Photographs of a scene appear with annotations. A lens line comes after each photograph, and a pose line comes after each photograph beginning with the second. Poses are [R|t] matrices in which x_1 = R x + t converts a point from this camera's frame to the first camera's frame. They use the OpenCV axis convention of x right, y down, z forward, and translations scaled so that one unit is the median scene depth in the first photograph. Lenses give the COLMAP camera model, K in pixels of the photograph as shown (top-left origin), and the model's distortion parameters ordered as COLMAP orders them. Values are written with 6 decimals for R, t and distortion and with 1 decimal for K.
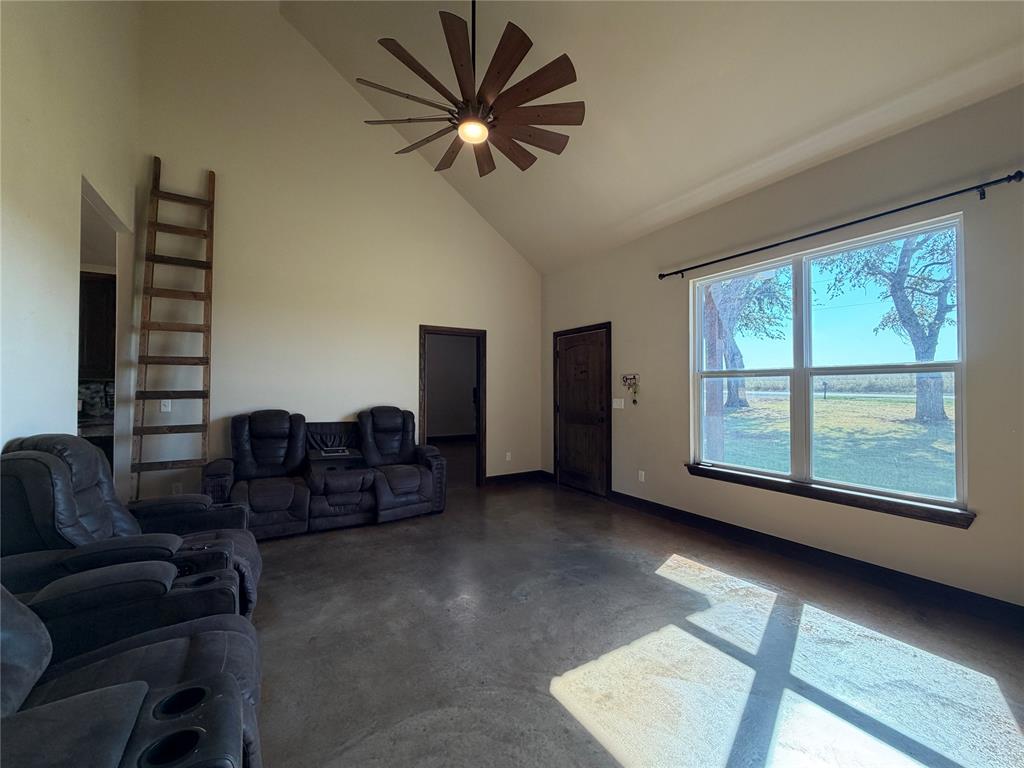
lens RADIAL K [[411.8, 0, 510.4], [0, 411.8, 386.9], [0, 0, 1]] dist [0.002410, -0.000066]
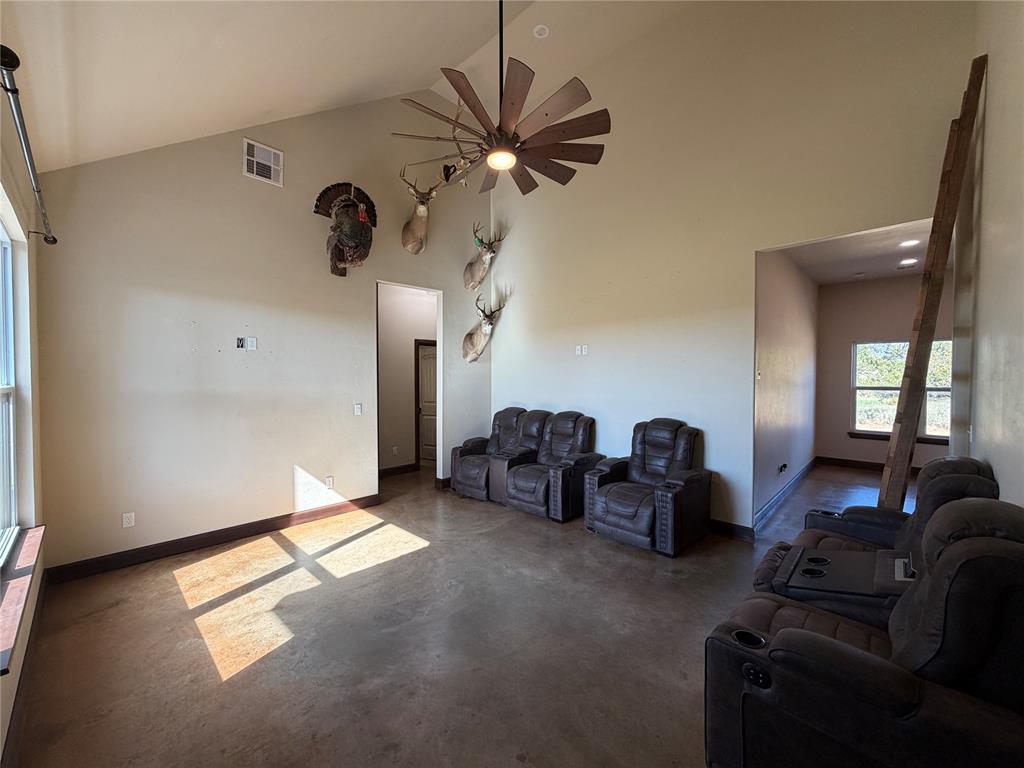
lens RADIAL K [[411.8, 0, 512.9], [0, 411.8, 389.1], [0, 0, 1]] dist [0.002410, -0.000066]
pose [[-0.967316, 0.006950, -0.253478, 0.169976], [0.000010, 0.999625, 0.027370, -0.081039], [0.253574, 0.026473, -0.966954, 2.285679]]
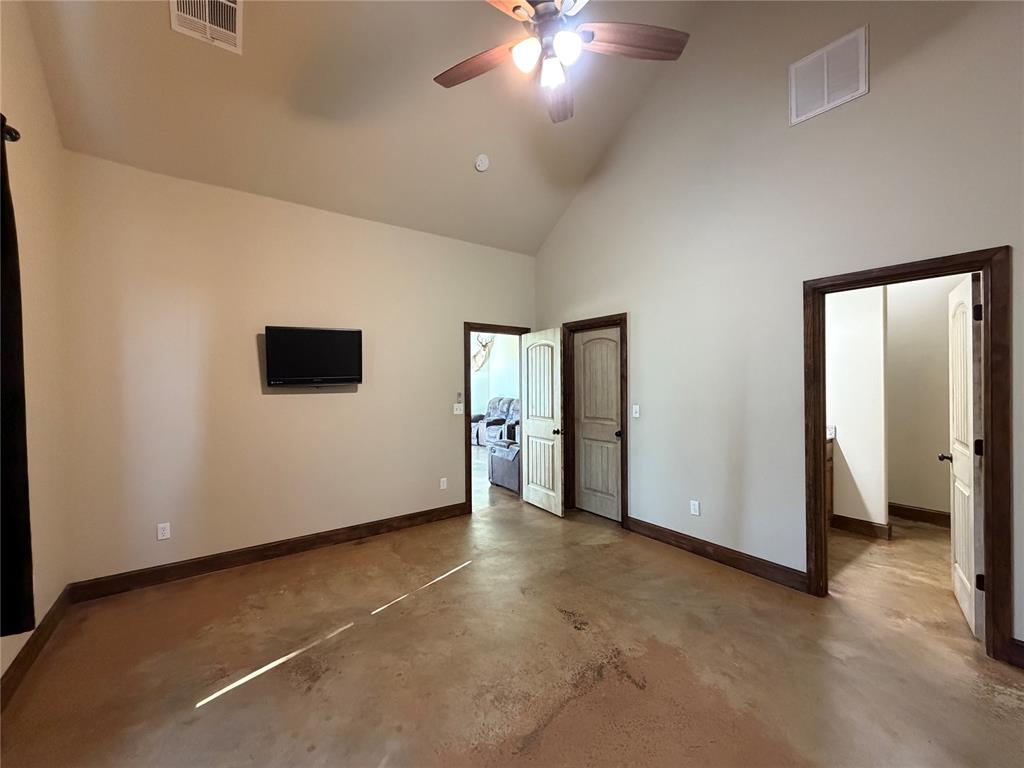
lens RADIAL K [[411.8, 0, 508.4], [0, 411.8, 378.9], [0, 0, 1]] dist [0.002410, -0.000066]
pose [[-0.996563, -0.003536, -0.082763, -0.089999], [-0.002429, 0.999906, -0.013484, -0.049180], [0.082803, -0.013236, -0.996478, 3.647106]]
